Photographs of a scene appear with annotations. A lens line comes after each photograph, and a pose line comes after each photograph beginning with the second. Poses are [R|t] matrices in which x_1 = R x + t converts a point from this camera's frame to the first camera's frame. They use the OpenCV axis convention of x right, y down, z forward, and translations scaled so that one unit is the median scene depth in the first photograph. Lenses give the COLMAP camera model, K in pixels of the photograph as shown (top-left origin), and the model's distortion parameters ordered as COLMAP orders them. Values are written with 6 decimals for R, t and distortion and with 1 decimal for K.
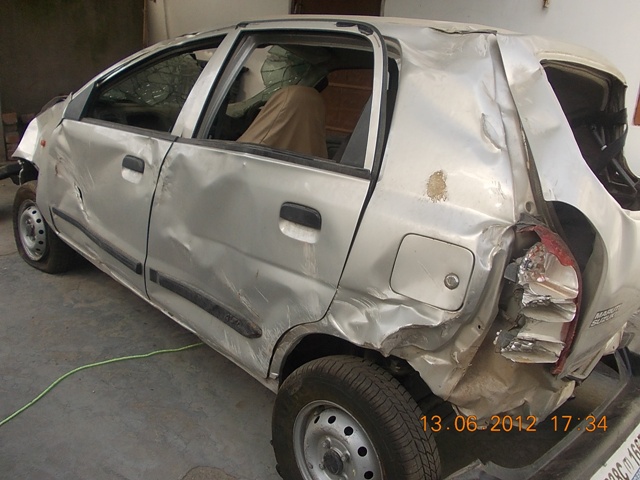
lens RADIAL K [[558.0, 0, 320.9], [0, 558.0, 237.9], [0, 0, 1]] dist [-0.009072, -0.028554]
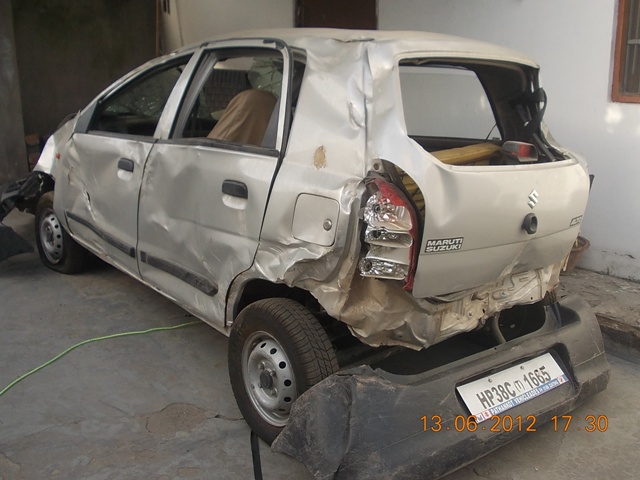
lens RADIAL K [[707.5, 0, 319.3], [0, 707.5, 242.2], [0, 0, 1]] dist [-0.079672, 0.000000]
pose [[0.990689, -0.045452, -0.128332, 0.304304], [0.039672, 0.998096, -0.047238, 0.140937], [0.130235, 0.041707, 0.990606, -0.503375]]
